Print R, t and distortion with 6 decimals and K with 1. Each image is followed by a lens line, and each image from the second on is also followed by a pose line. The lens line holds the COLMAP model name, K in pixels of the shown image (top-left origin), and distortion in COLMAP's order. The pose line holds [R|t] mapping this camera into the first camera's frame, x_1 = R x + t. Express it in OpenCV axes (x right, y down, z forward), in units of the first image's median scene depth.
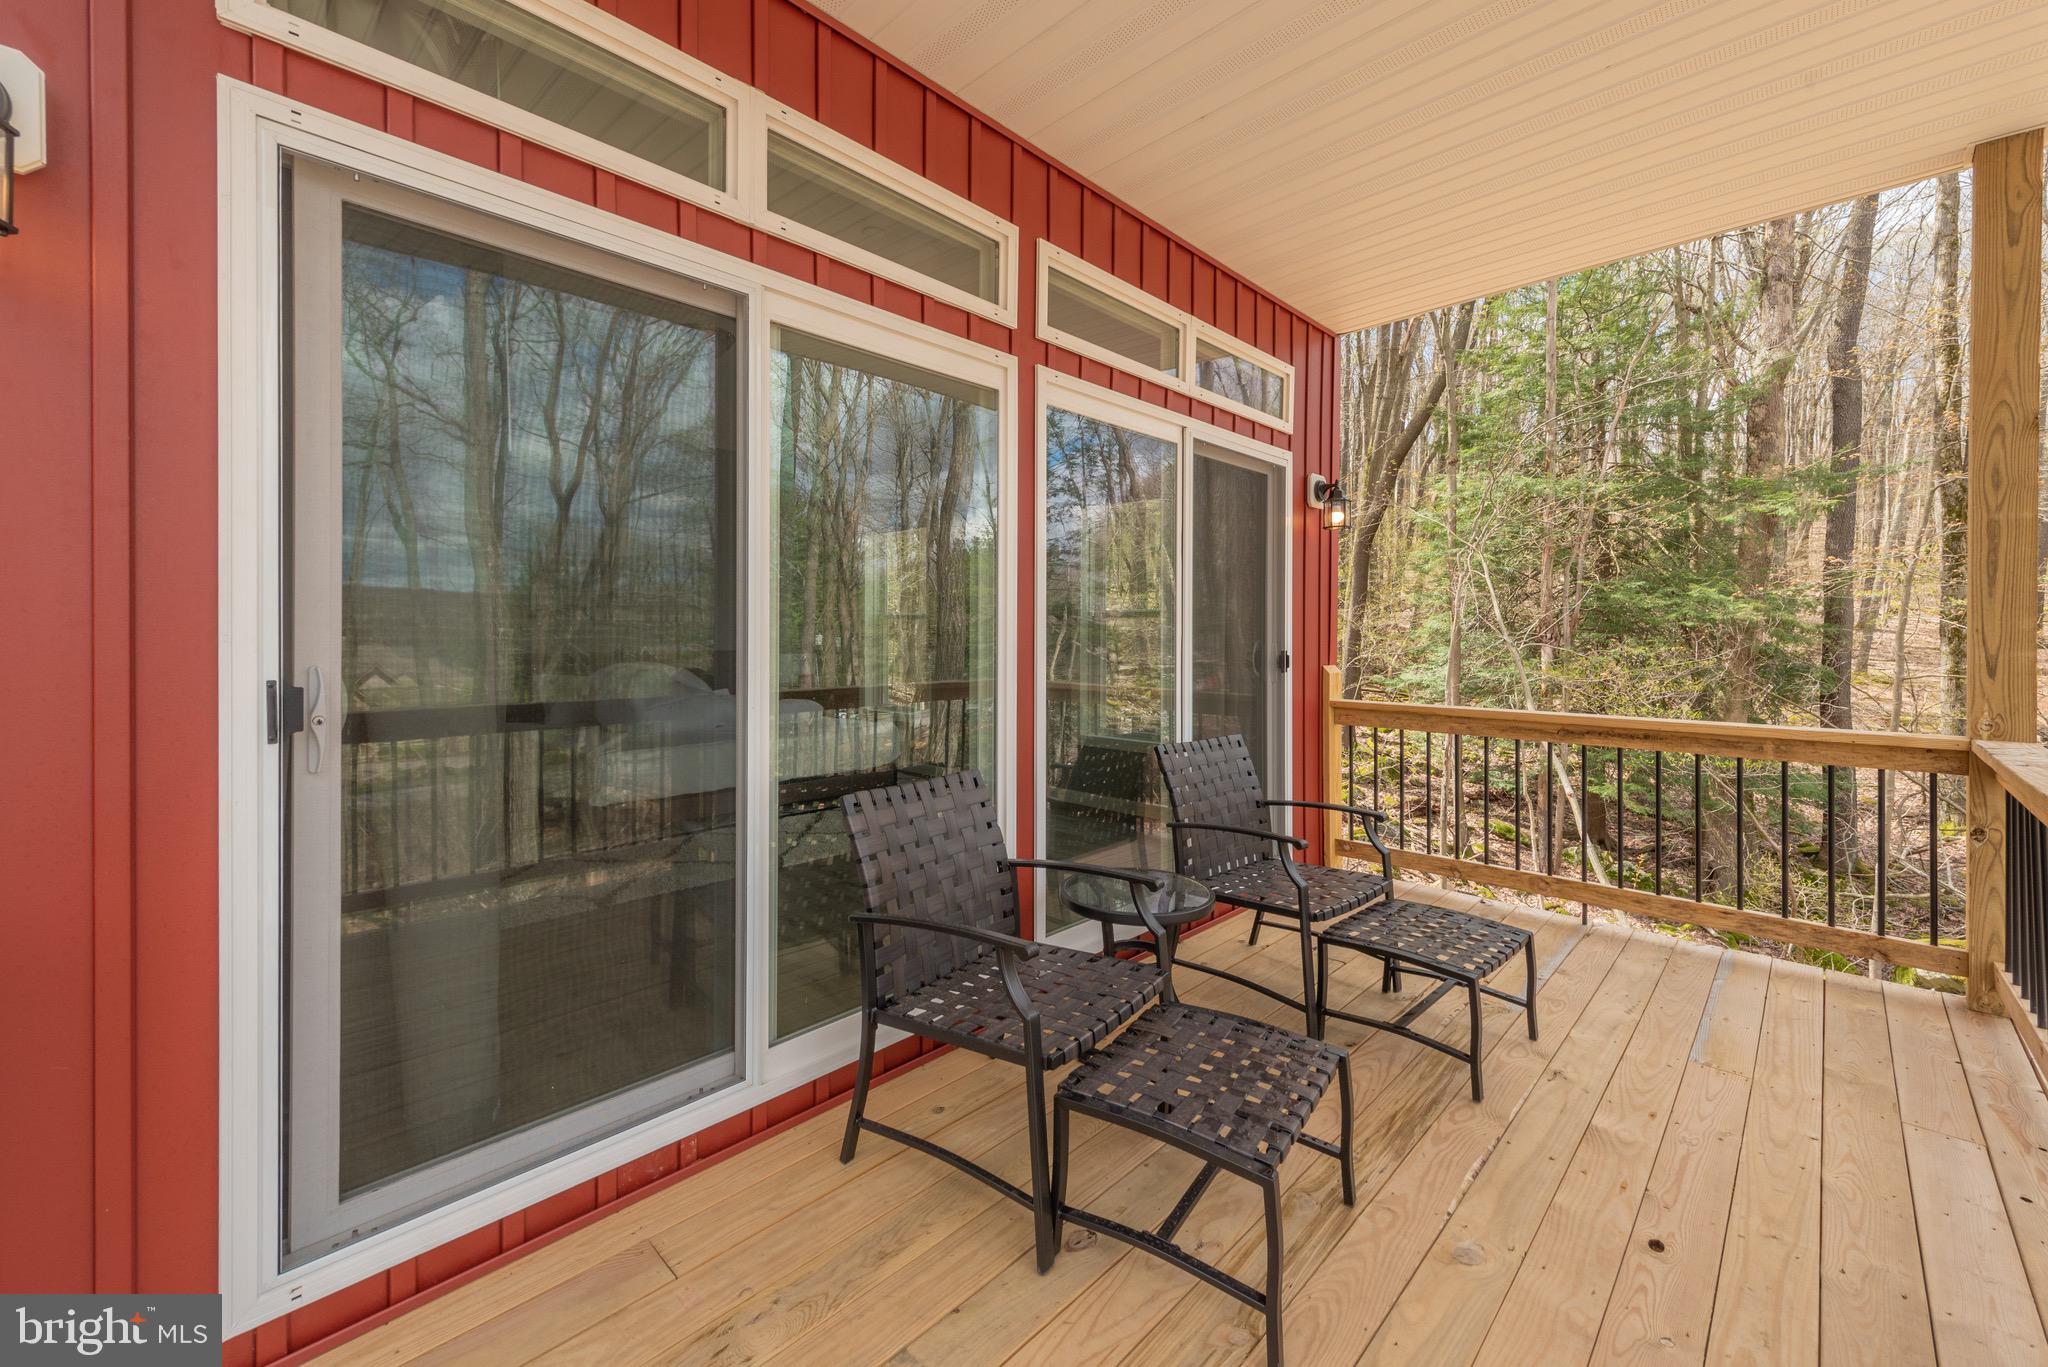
lens RADIAL K [[817.4, 0, 1034.4], [0, 817.4, 643.4], [0, 0, 1]] dist [0.014547, -0.002136]
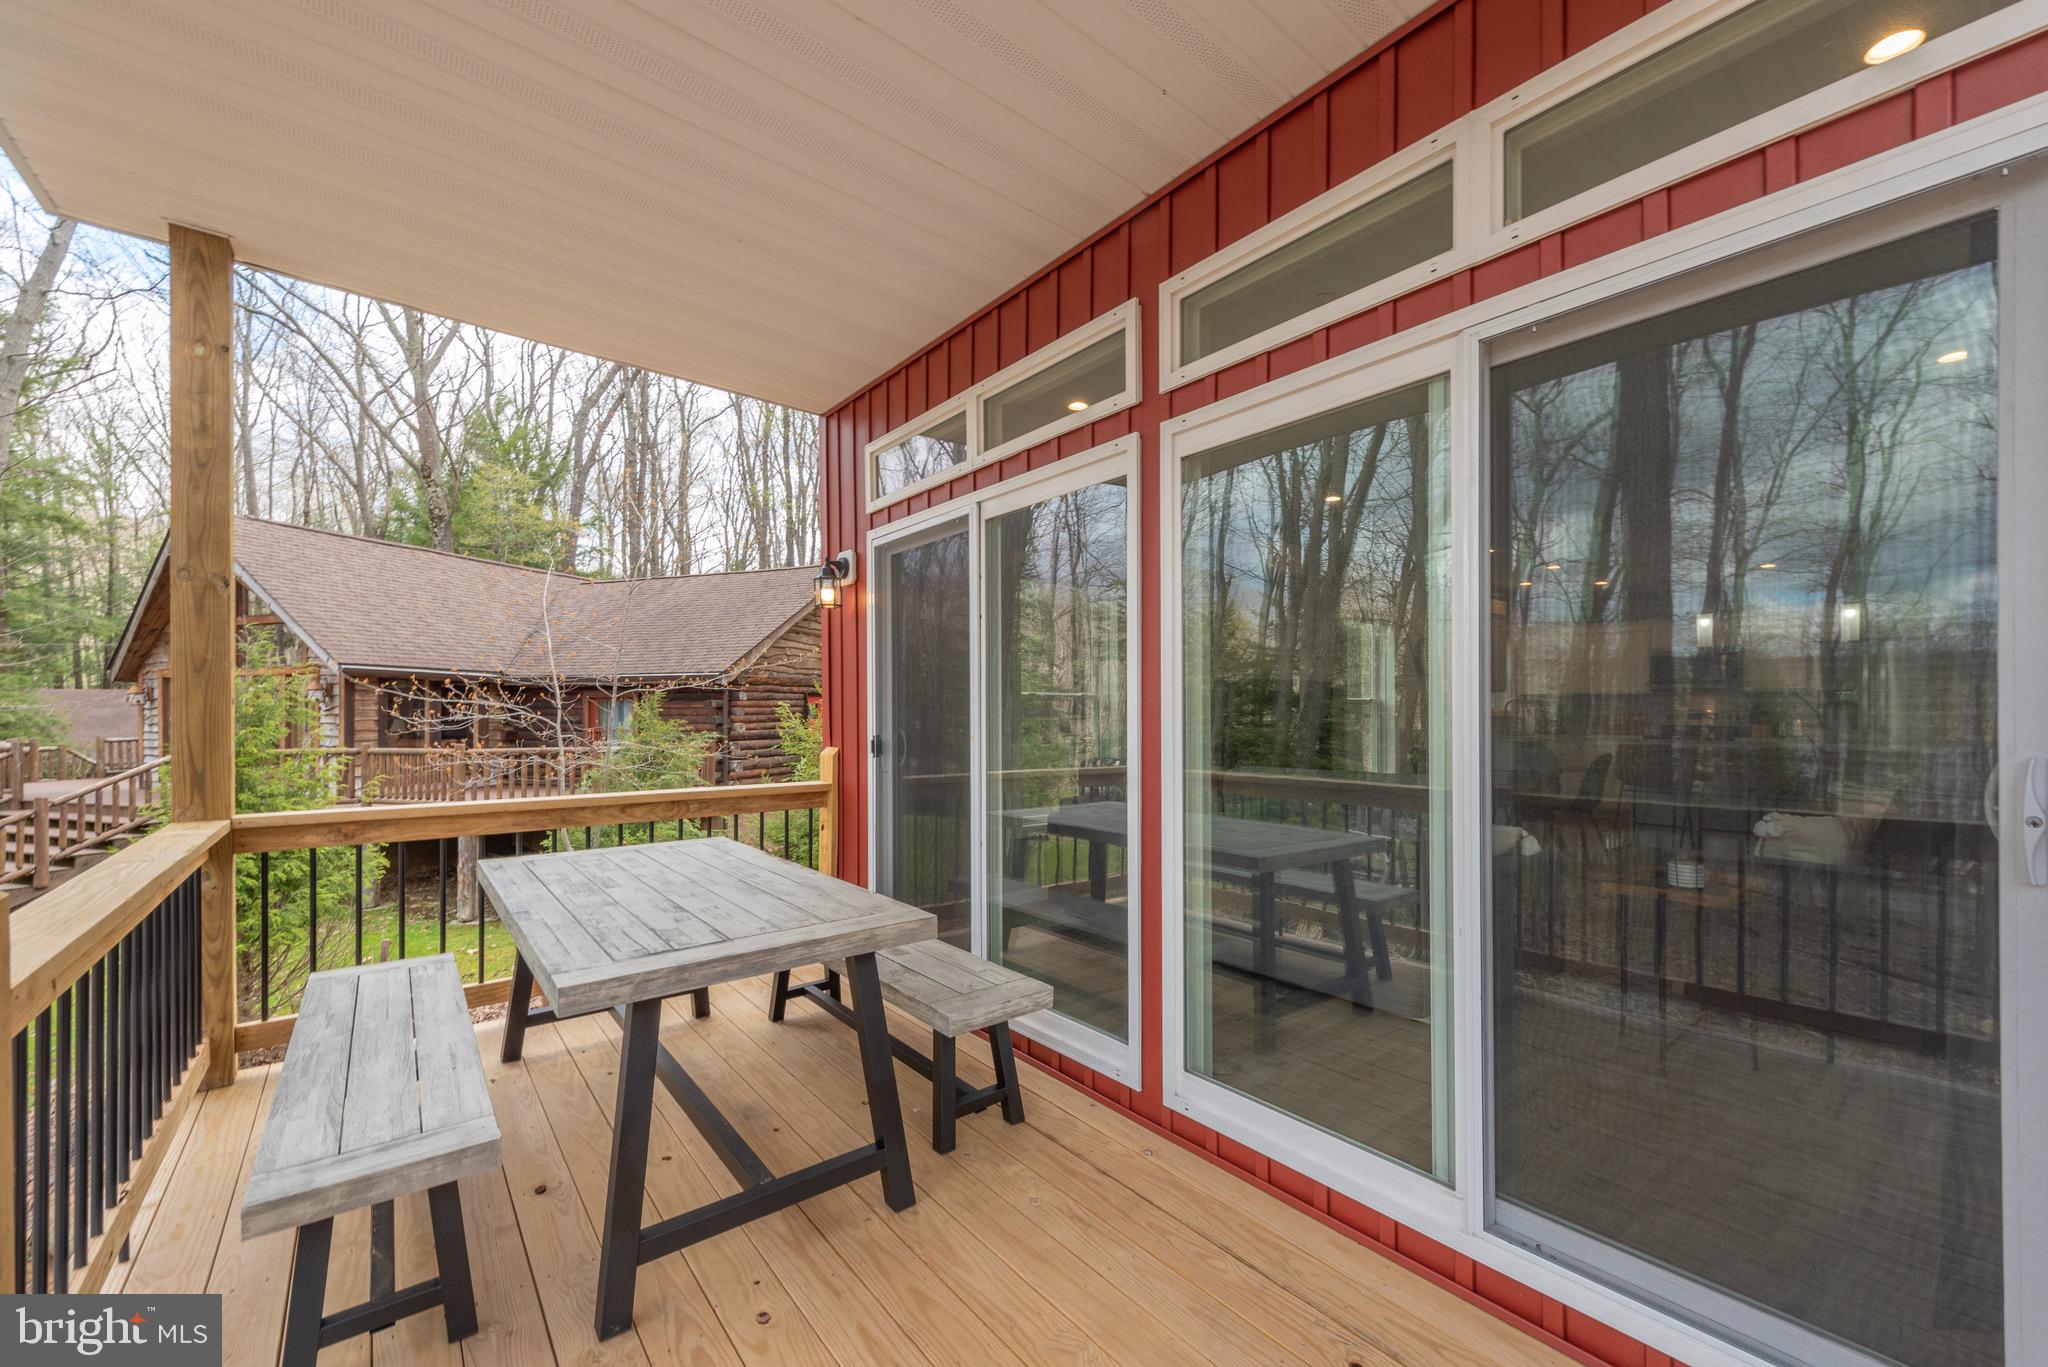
lens RADIAL K [[817.4, 0, 1018.4], [0, 817.4, 715.8], [0, 0, 1]] dist [0.014547, -0.002136]
pose [[-0.131765, -0.008006, -0.991249, 0.914361], [-0.012387, 0.999903, -0.006430, -0.008559], [0.991204, 0.011431, -0.131851, 0.959964]]
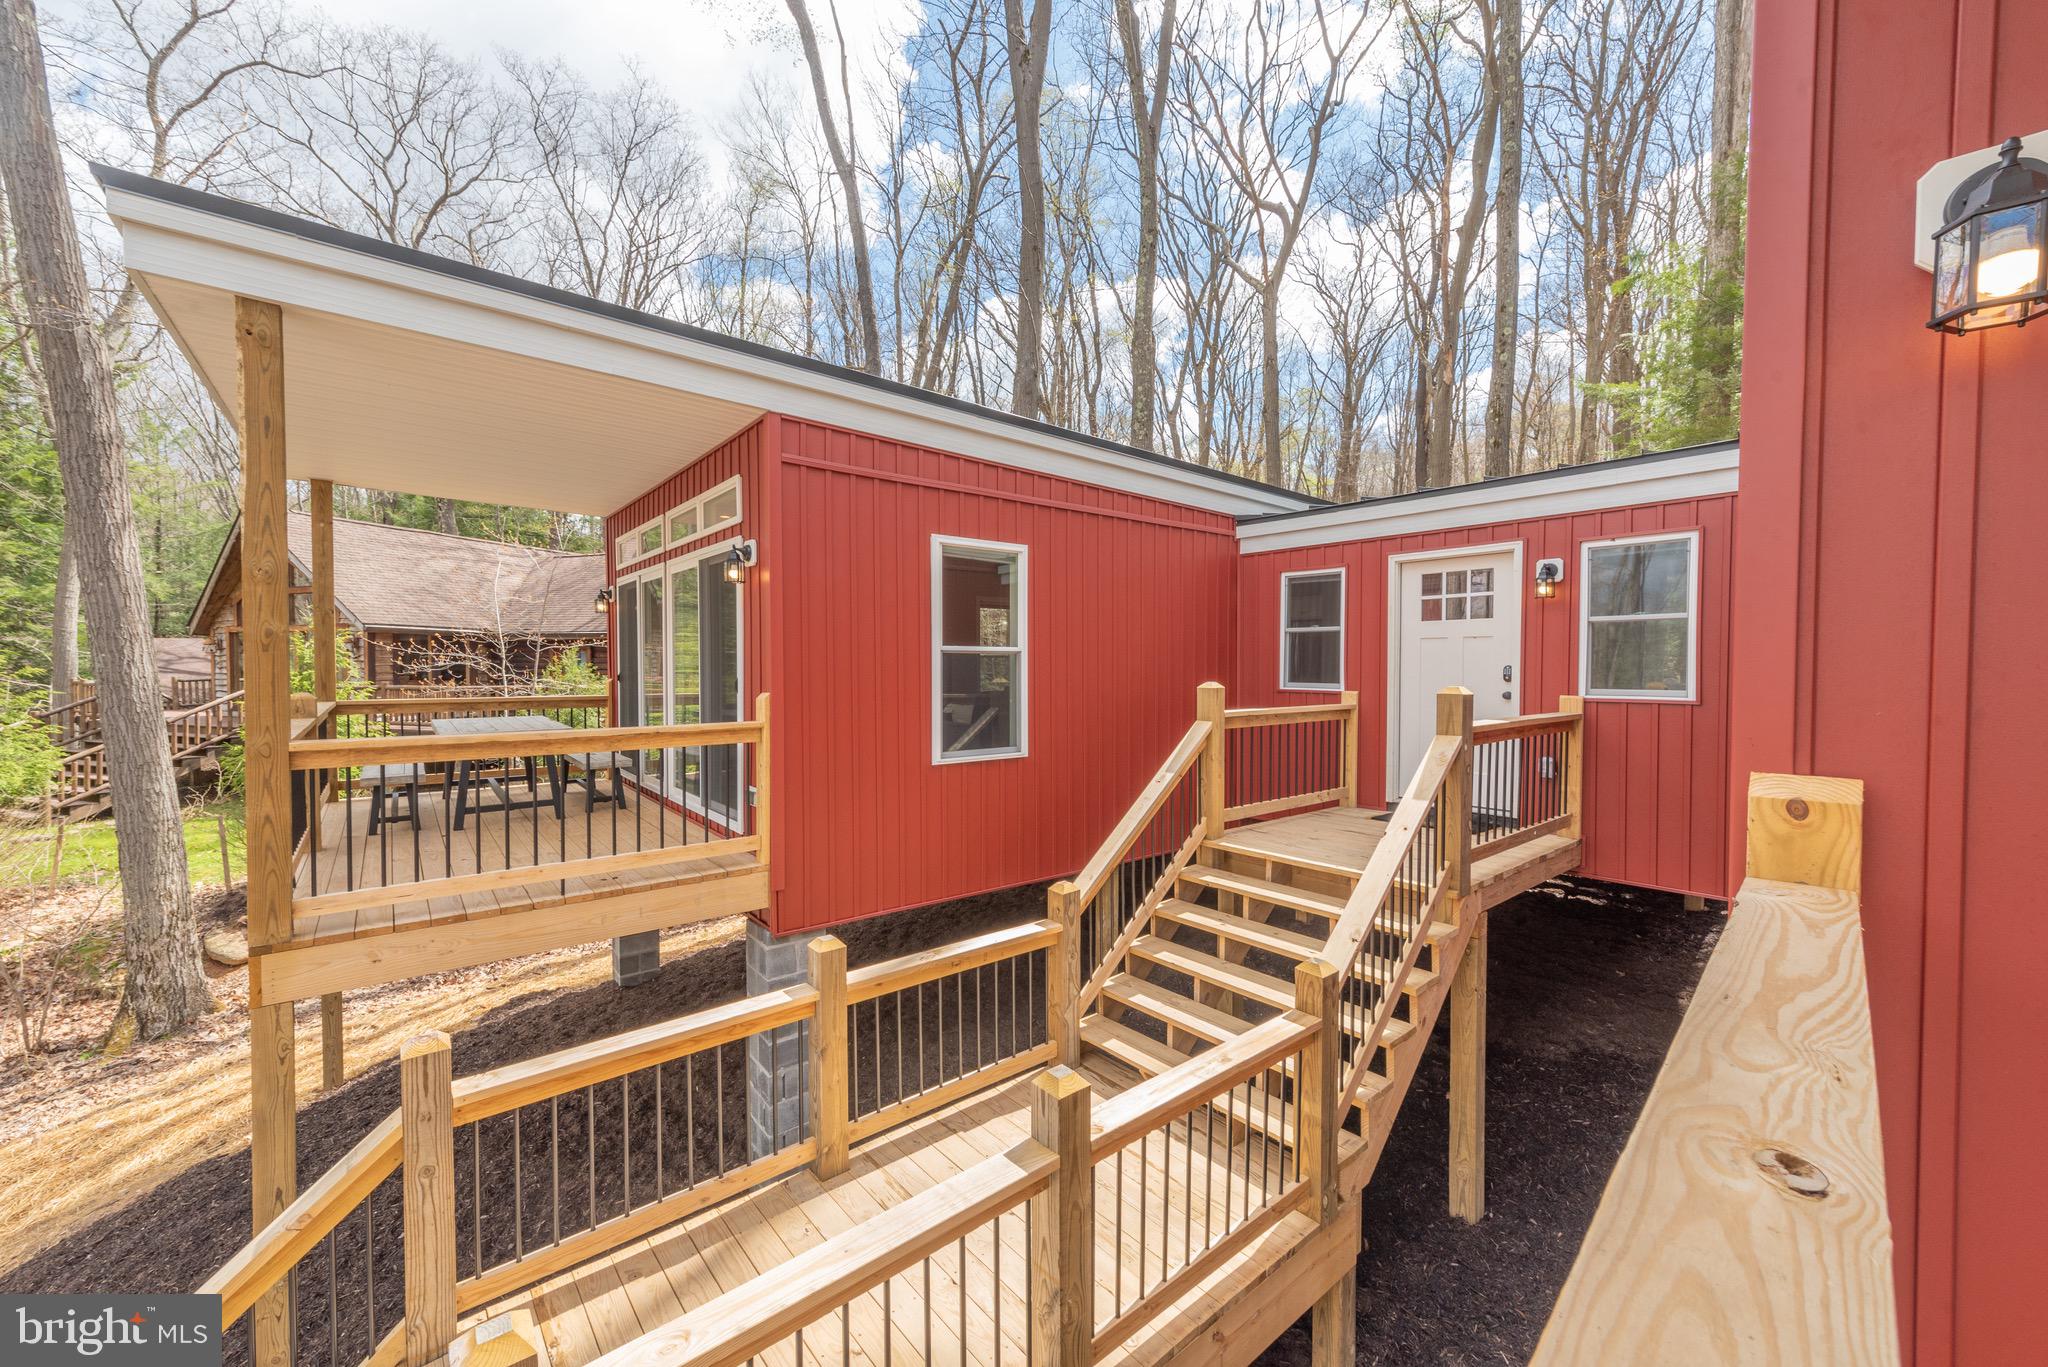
lens RADIAL K [[780.9, 0, 1032.6], [0, 780.9, 680.6], [0, 0, 1]] dist [-0.001250, 0.000017]
pose [[-0.106391, 0.011367, -0.994259, 1.636496], [-0.016945, 0.999769, 0.013243, -0.012182], [0.994180, 0.018257, -0.106174, 1.697188]]
